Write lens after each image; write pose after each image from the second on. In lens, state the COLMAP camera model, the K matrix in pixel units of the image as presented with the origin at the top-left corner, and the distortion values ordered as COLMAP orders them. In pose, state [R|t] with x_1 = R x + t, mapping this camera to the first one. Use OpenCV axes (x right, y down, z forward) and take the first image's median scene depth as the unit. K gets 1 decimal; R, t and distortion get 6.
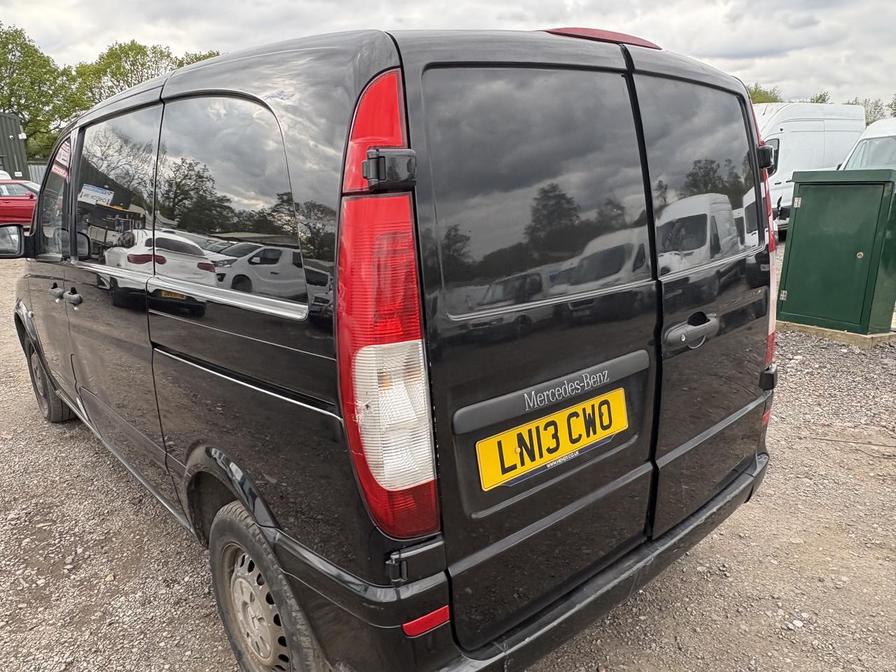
lens RADIAL K [[647.7, 0, 452.8], [0, 647.7, 331.8], [0, 0, 1]] dist [-0.000496, 0.004180]
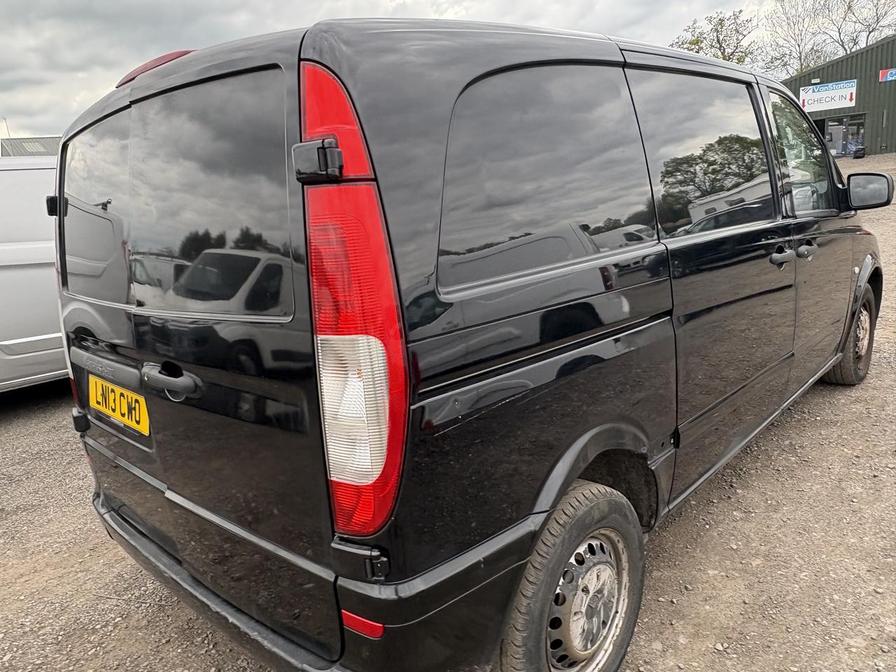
lens RADIAL K [[647.7, 0, 448.5], [0, 647.7, 344.0], [0, 0, 1]] dist [-0.000496, 0.004180]
pose [[0.086263, 0.256656, -0.962646, 1.422796], [-0.147902, 0.958840, 0.242388, -0.366281], [0.985233, 0.121468, 0.120672, 1.442789]]
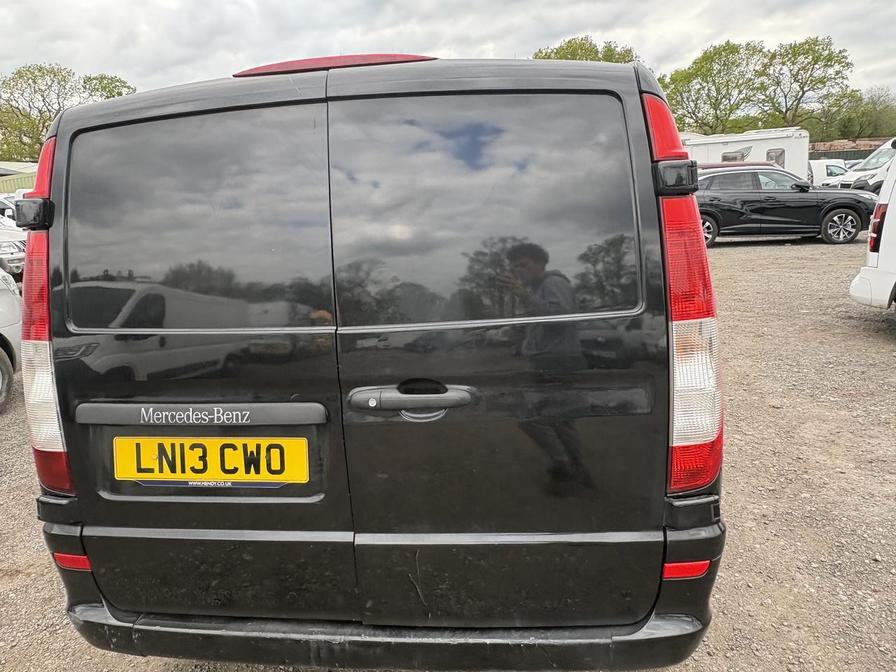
lens RADIAL K [[647.7, 0, 459.2], [0, 647.7, 327.7], [0, 0, 1]] dist [-0.000496, 0.004180]
pose [[0.675605, 0.149325, -0.721983, 1.122693], [-0.148522, 0.986764, 0.065107, -0.173407], [0.722149, 0.063244, 0.688841, 0.538101]]
